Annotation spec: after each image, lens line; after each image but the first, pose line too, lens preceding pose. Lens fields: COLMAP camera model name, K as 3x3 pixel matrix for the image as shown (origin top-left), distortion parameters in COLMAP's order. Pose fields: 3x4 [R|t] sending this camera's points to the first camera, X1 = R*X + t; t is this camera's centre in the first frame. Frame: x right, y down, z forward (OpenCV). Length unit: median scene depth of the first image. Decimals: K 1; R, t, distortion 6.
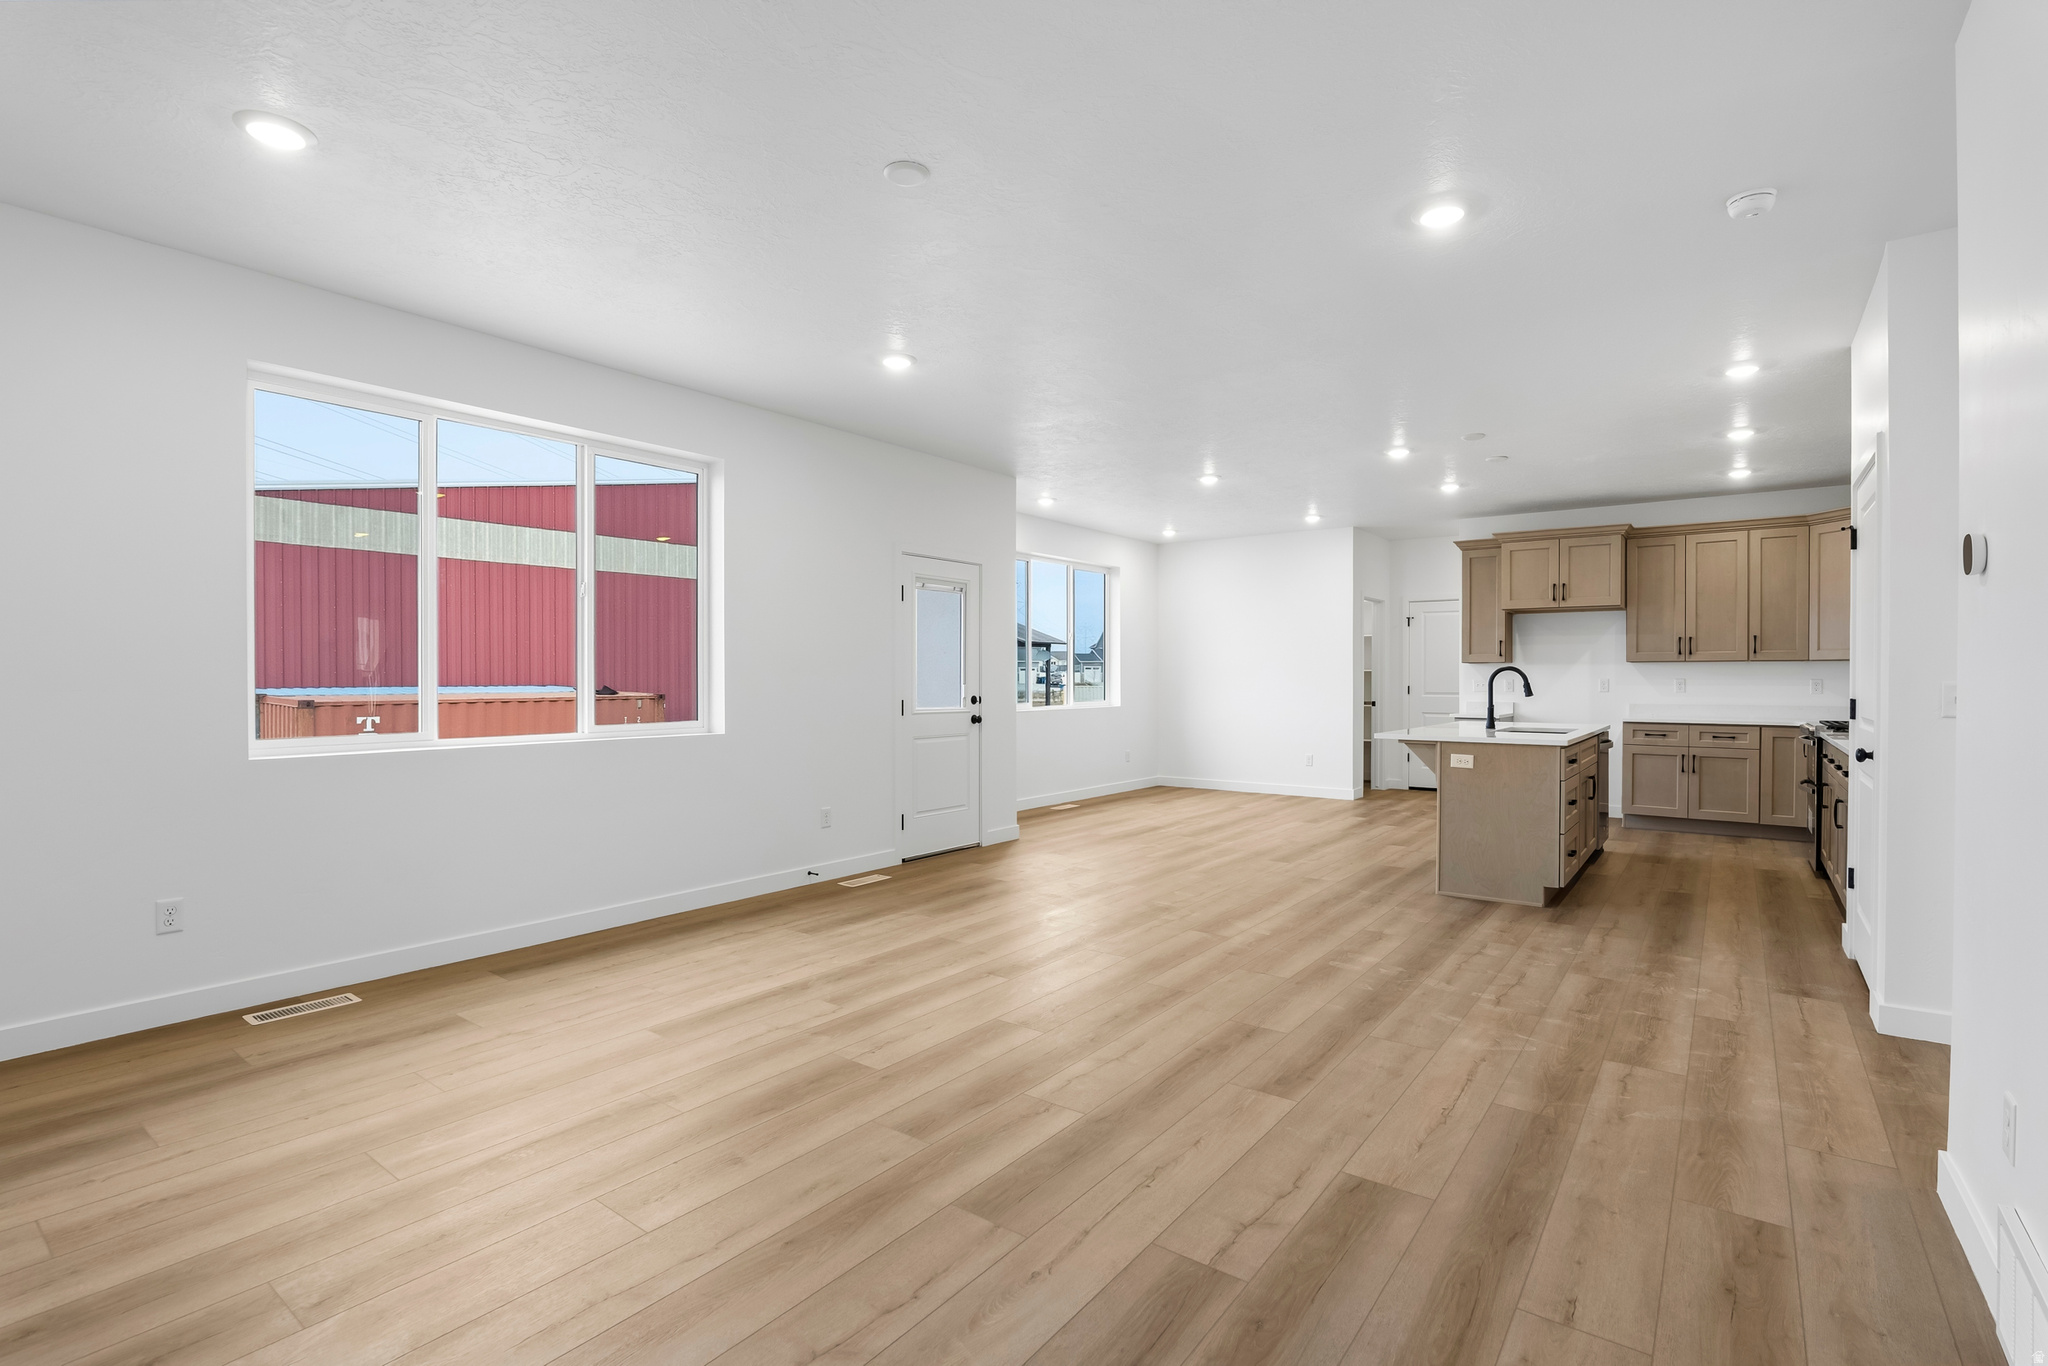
lens RADIAL K [[955.6, 0, 1019.2], [0, 955.6, 681.7], [0, 0, 1]] dist [-0.023019, 0.005567]
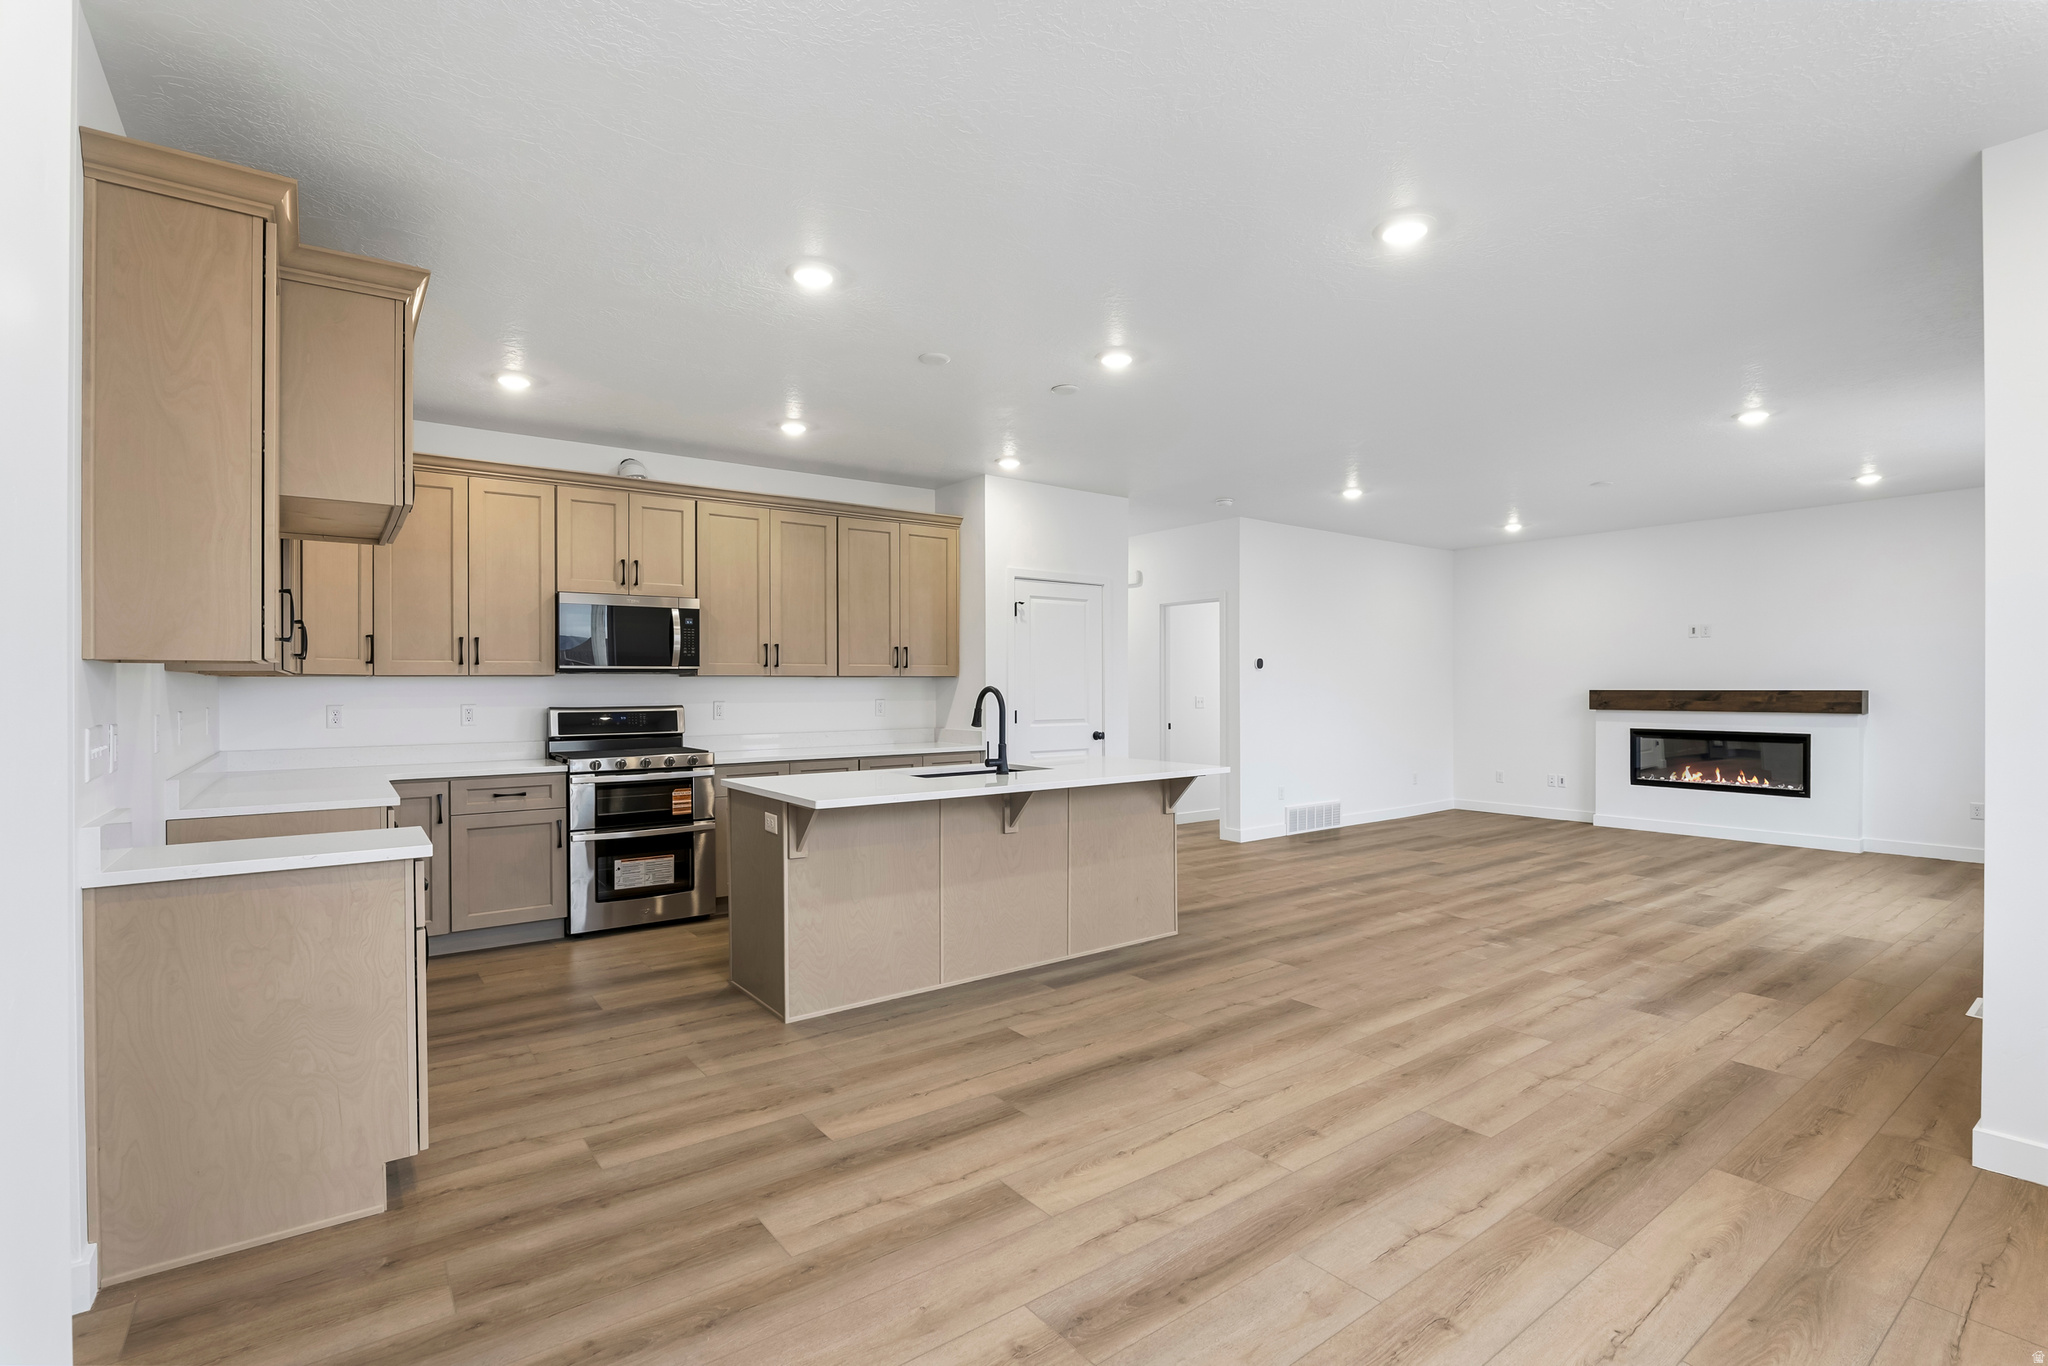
lens RADIAL K [[955.6, 0, 1016.3], [0, 955.6, 684.2], [0, 0, 1]] dist [-0.023019, 0.005567]
pose [[-0.960341, 0.002172, 0.278818, 0.261950], [0.002803, 0.999994, 0.001864, -0.017672], [-0.278813, 0.002572, -0.960342, 1.537887]]
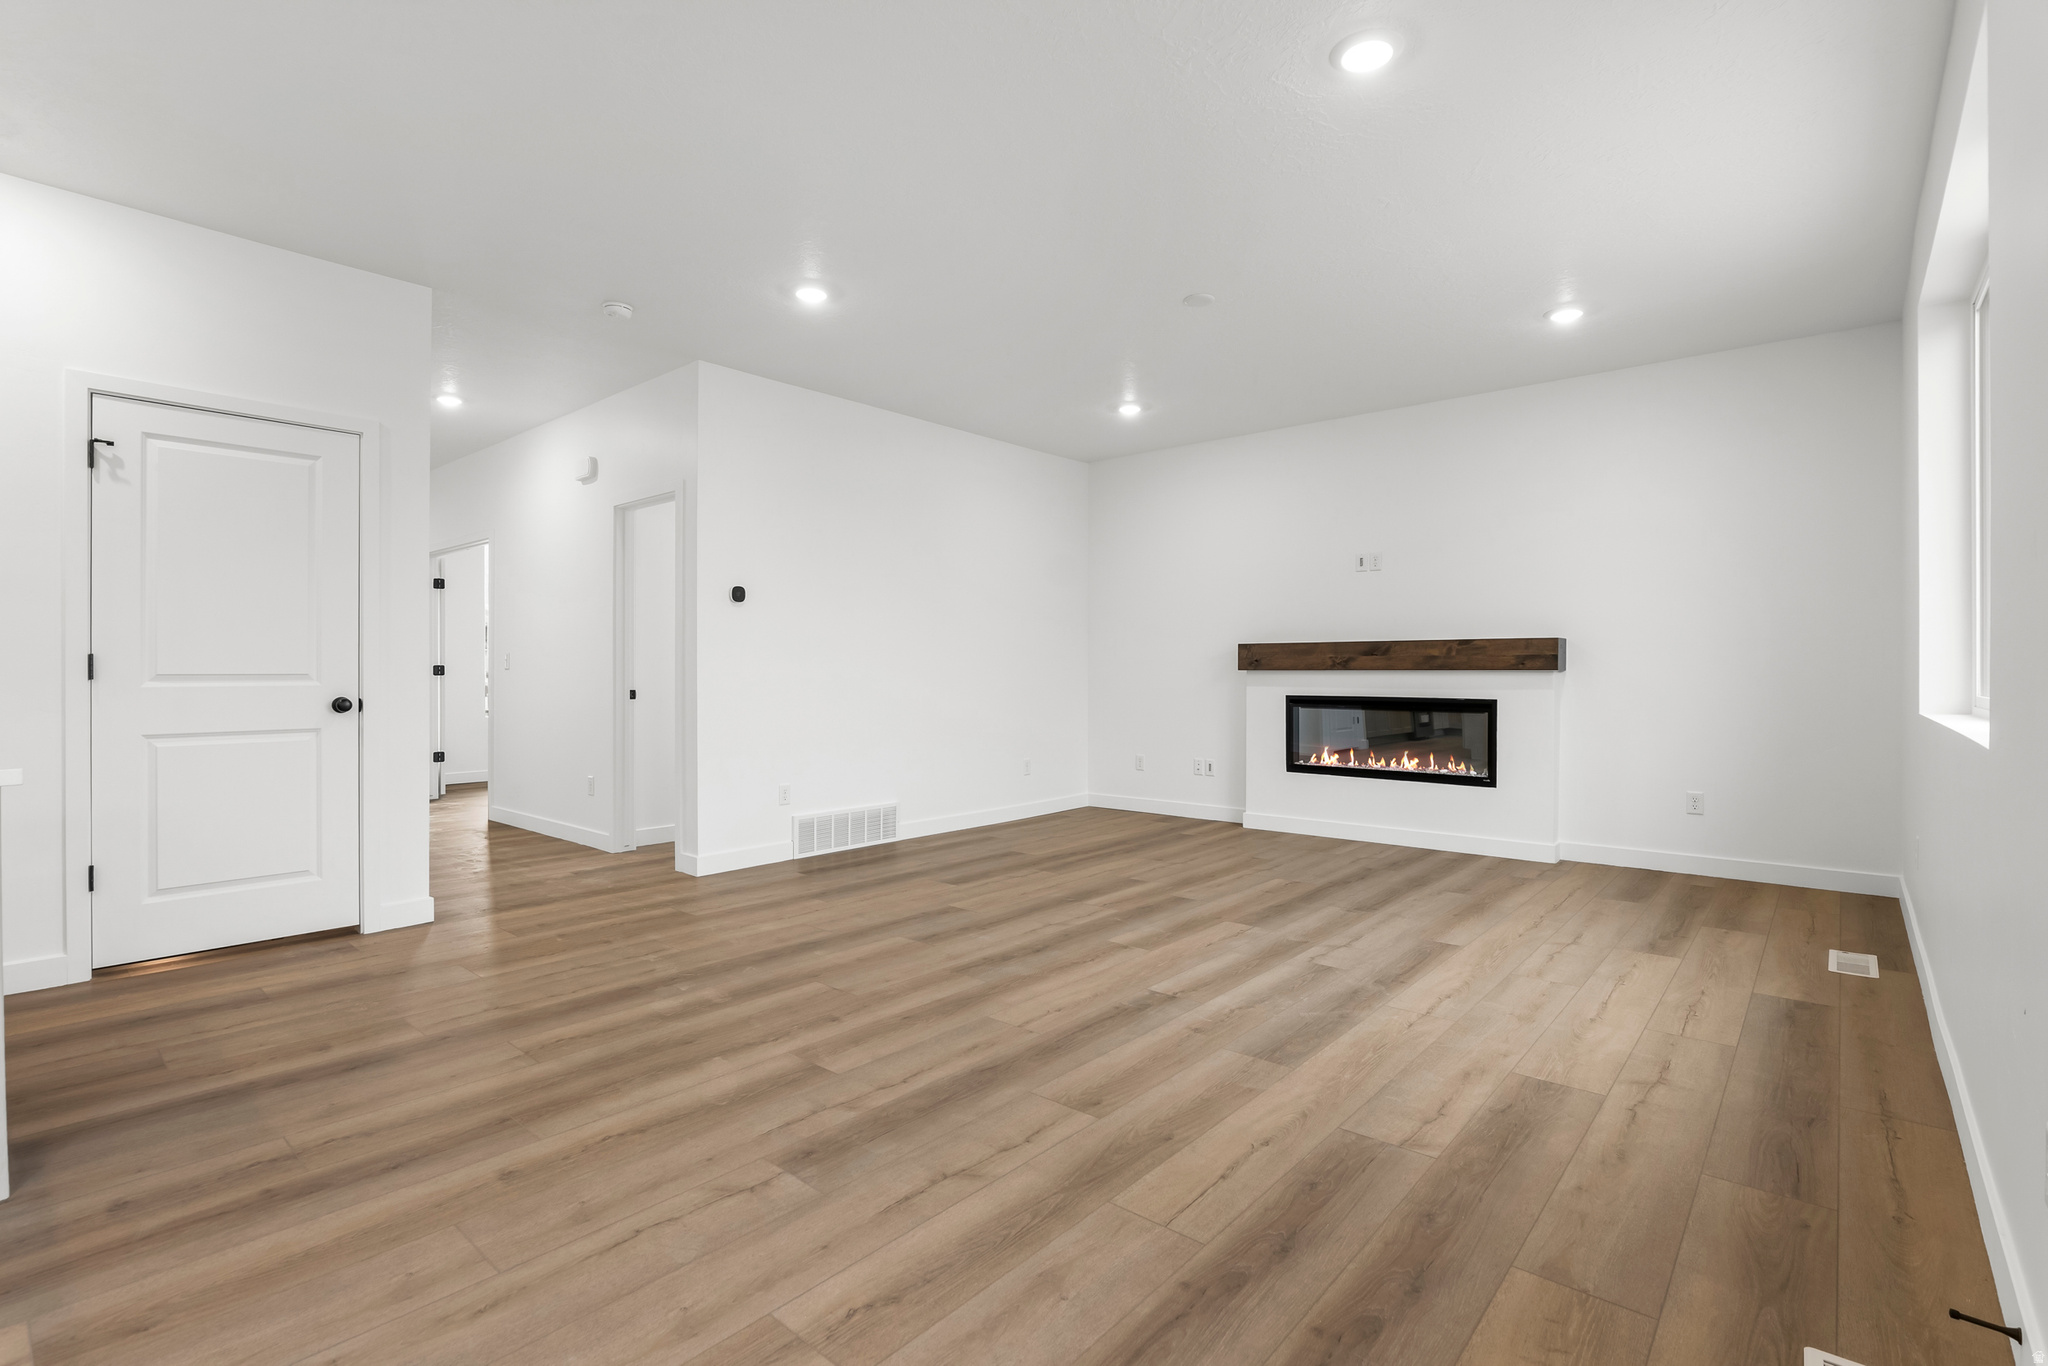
lens RADIAL K [[955.6, 0, 1015.0], [0, 955.6, 672.6], [0, 0, 1]] dist [-0.023019, 0.005567]
pose [[-0.997238, -0.000227, 0.074266, 0.024717], [0.000268, 0.999978, 0.006655, 0.017154], [-0.074266, 0.006657, -0.997216, 1.053426]]
